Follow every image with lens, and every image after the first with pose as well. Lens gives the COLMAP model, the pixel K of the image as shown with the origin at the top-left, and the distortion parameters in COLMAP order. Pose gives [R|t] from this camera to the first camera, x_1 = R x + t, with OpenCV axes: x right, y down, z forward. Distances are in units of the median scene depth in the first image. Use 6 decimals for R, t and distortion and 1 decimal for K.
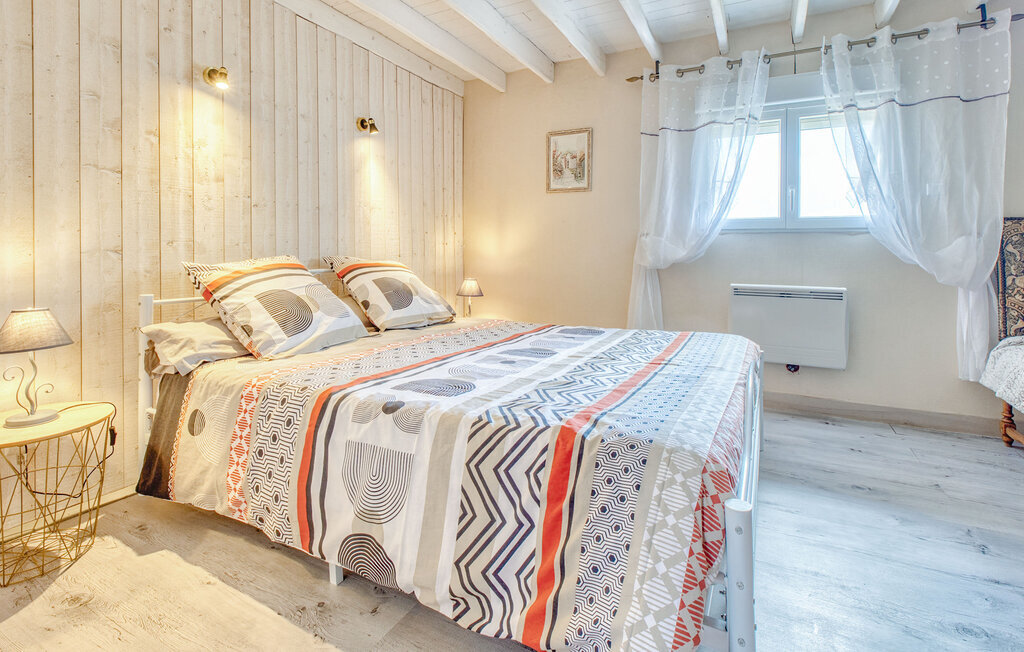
lens RADIAL K [[477.0, 0, 528.3], [0, 477.0, 234.5], [0, 0, 1]] dist [-0.012308, -0.004315]
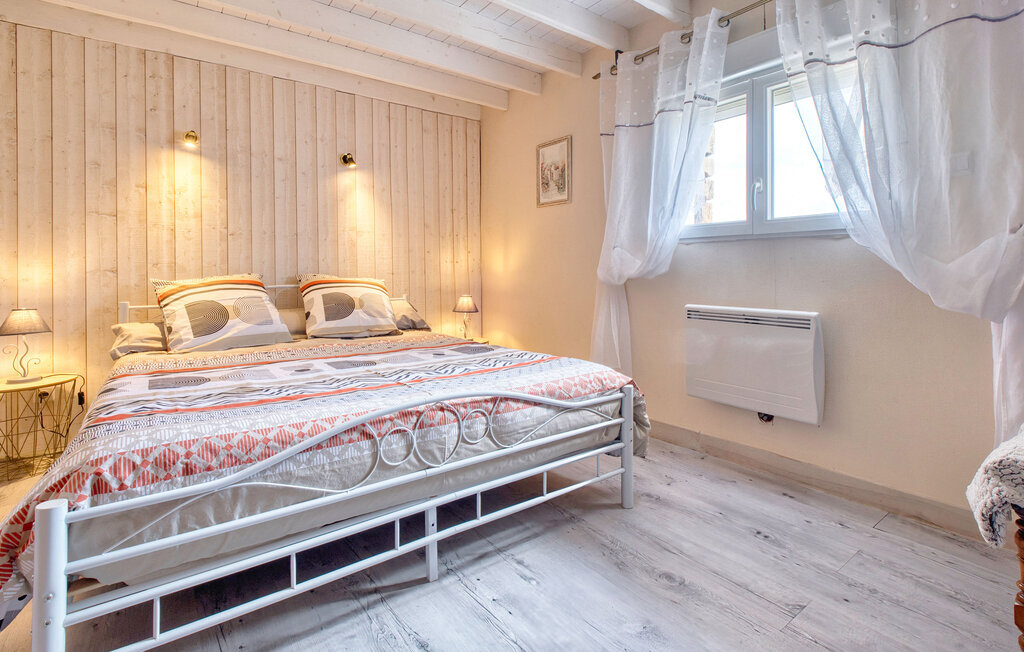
lens RADIAL K [[477.0, 0, 522.6], [0, 477.0, 249.6], [0, 0, 1]] dist [-0.012308, -0.004315]
pose [[0.905827, -0.029039, -0.422652, 0.574501], [0.025528, 0.999577, -0.013967, 0.014512], [0.422879, 0.001862, 0.906184, 0.153227]]
